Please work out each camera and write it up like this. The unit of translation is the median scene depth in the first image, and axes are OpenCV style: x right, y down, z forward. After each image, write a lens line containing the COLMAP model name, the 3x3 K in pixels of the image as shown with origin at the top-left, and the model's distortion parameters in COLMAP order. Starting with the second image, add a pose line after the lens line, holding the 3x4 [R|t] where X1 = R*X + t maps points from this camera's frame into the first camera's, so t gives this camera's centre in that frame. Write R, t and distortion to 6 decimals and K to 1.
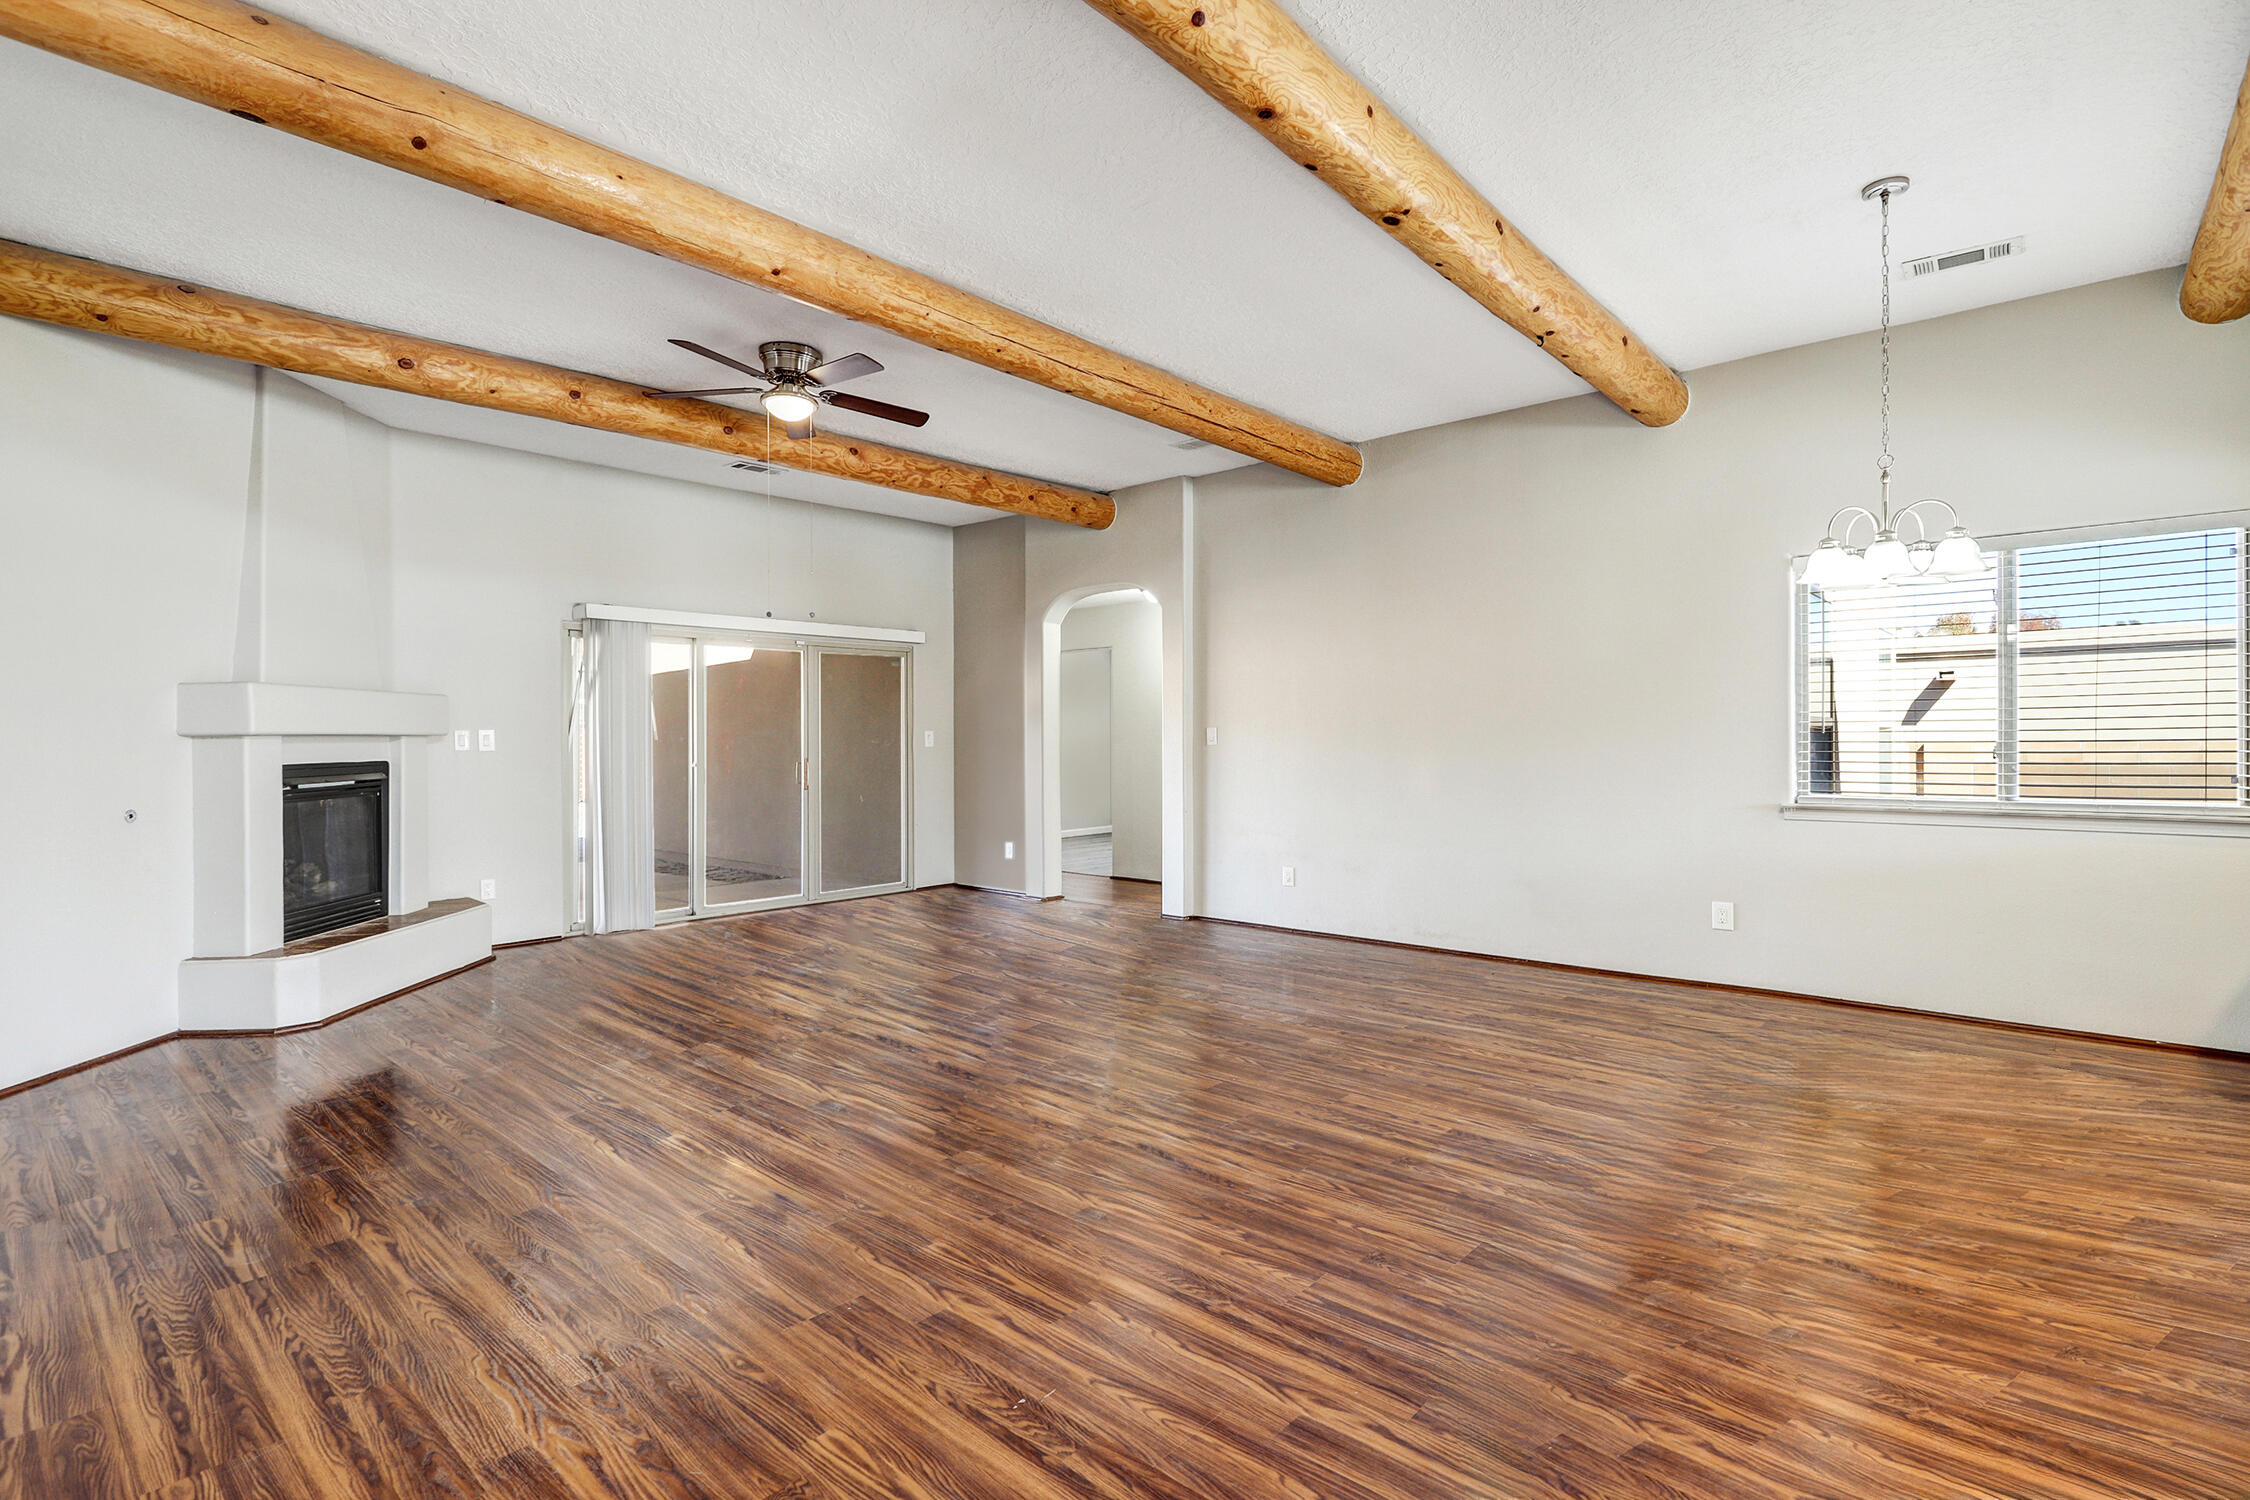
lens RADIAL K [[1064.9, 0, 1126.0], [0, 1064.9, 743.7], [0, 0, 1]] dist [-0.001520, -0.000556]
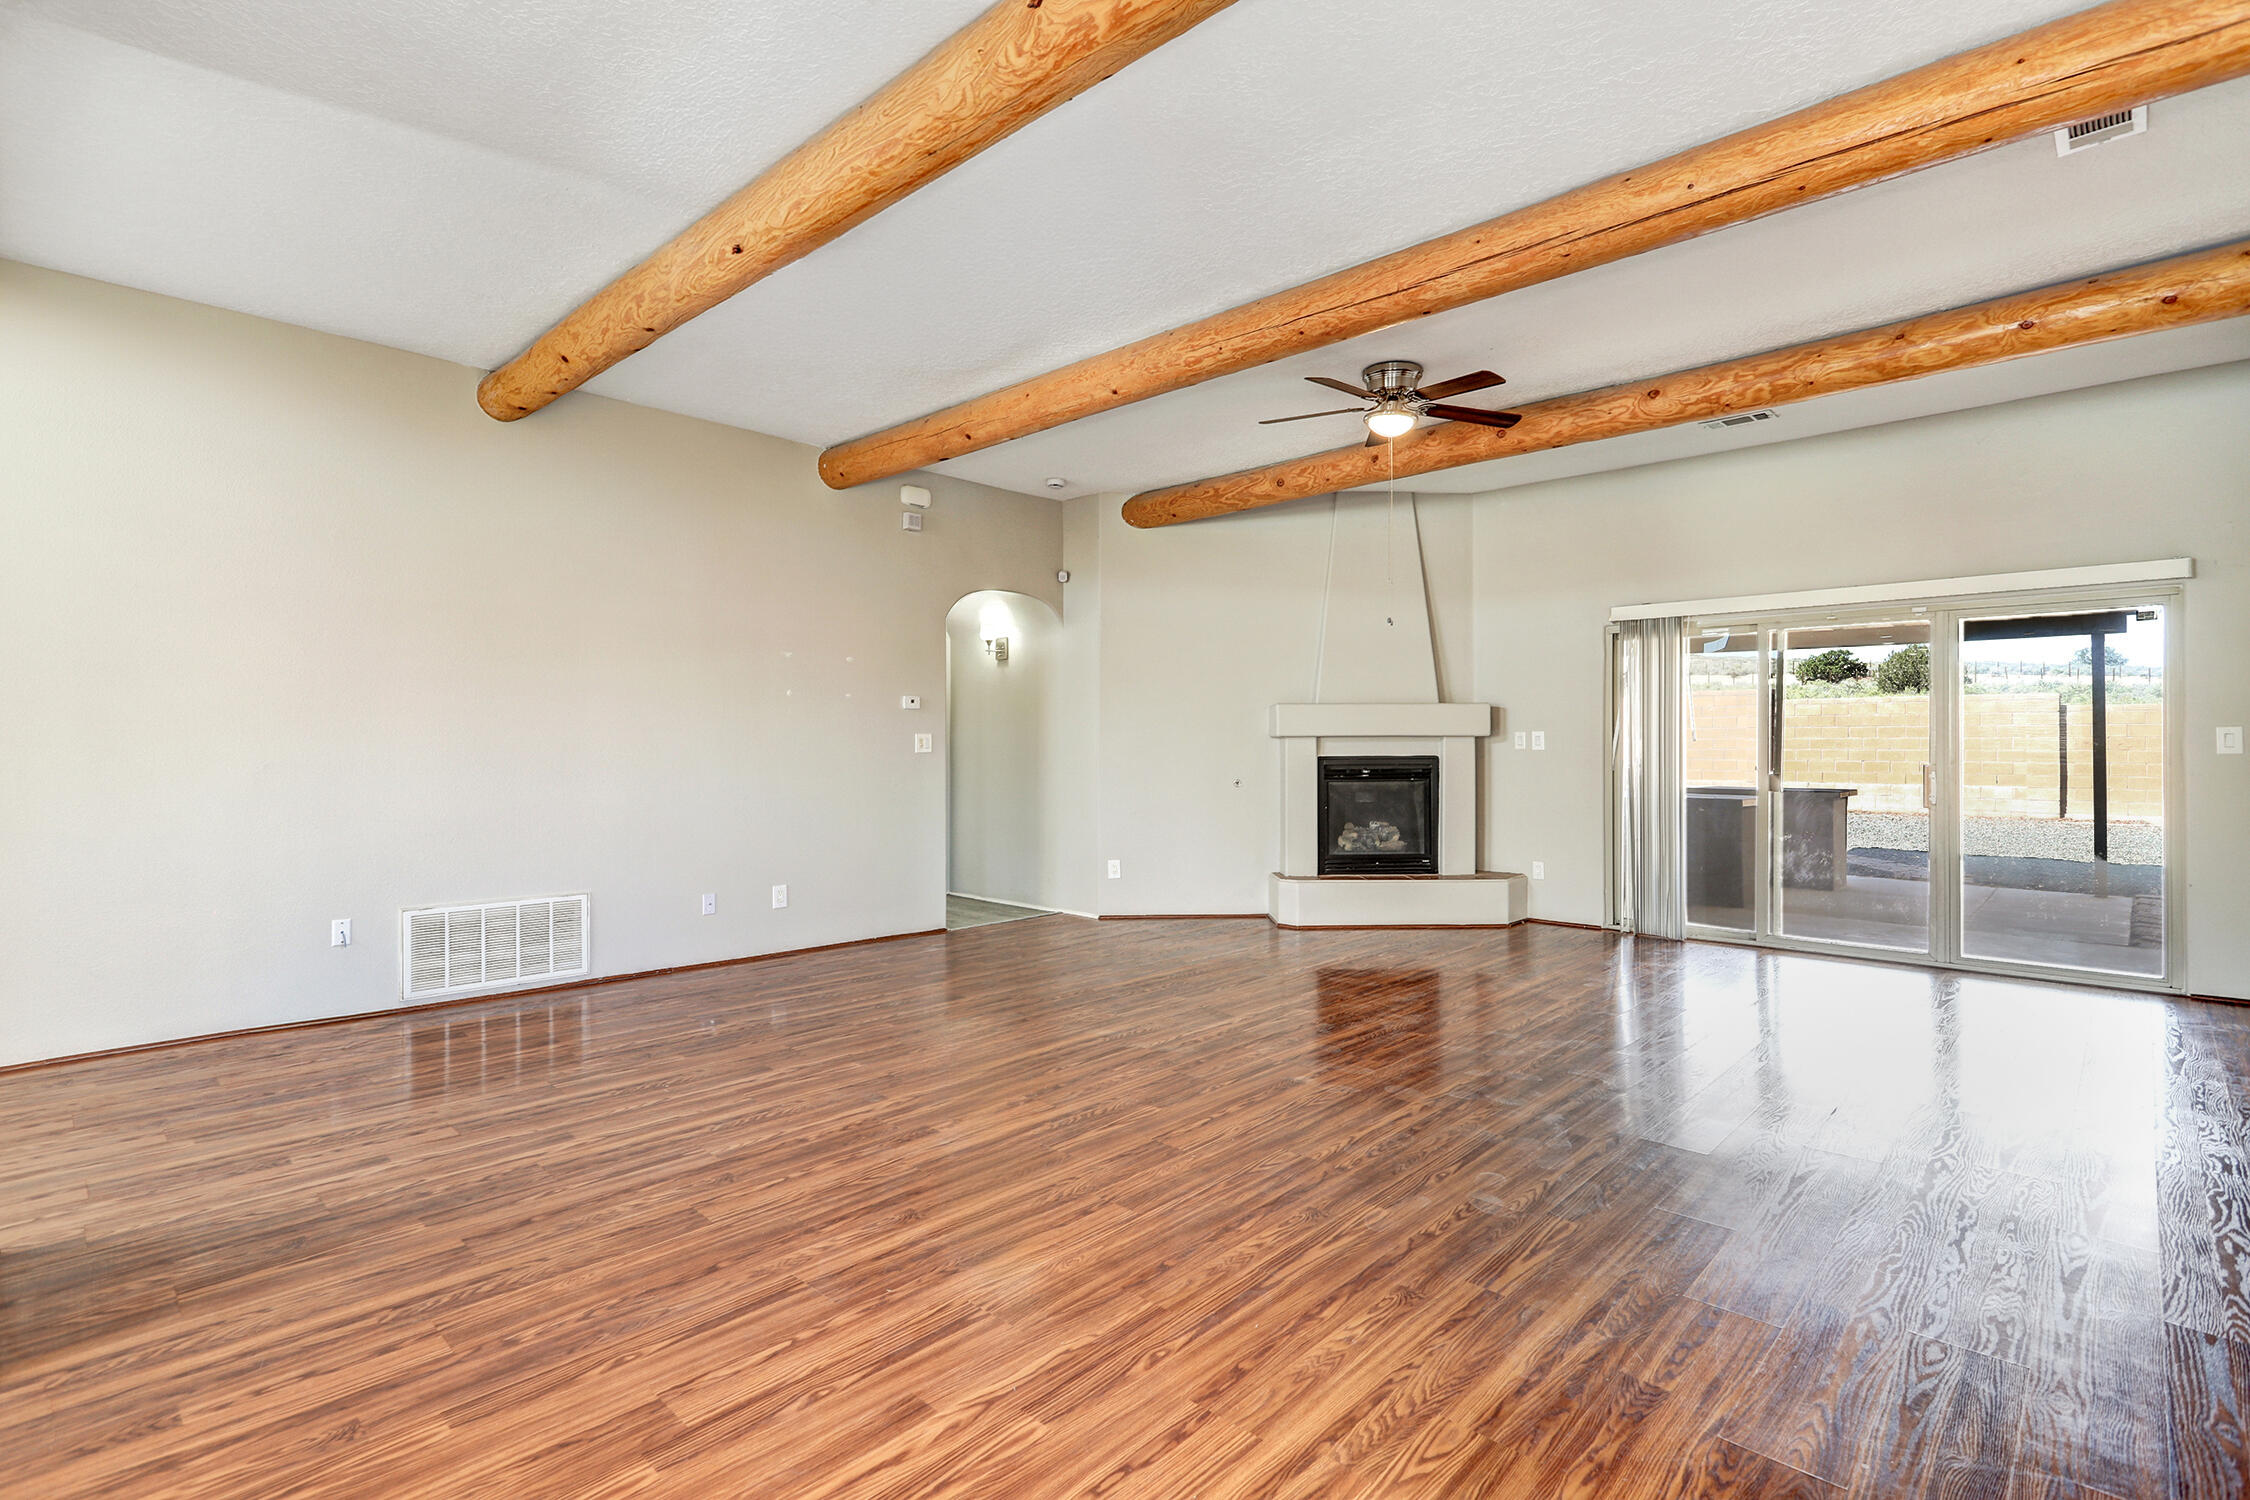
lens RADIAL K [[1064.9, 0, 1126.0], [0, 1064.9, 743.7], [0, 0, 1]] dist [-0.001520, -0.000556]
pose [[-0.030120, 0.008378, -0.999511, 0.919051], [-0.003318, 0.999959, 0.008482, -0.012393], [0.999541, 0.003572, -0.030091, 0.961248]]
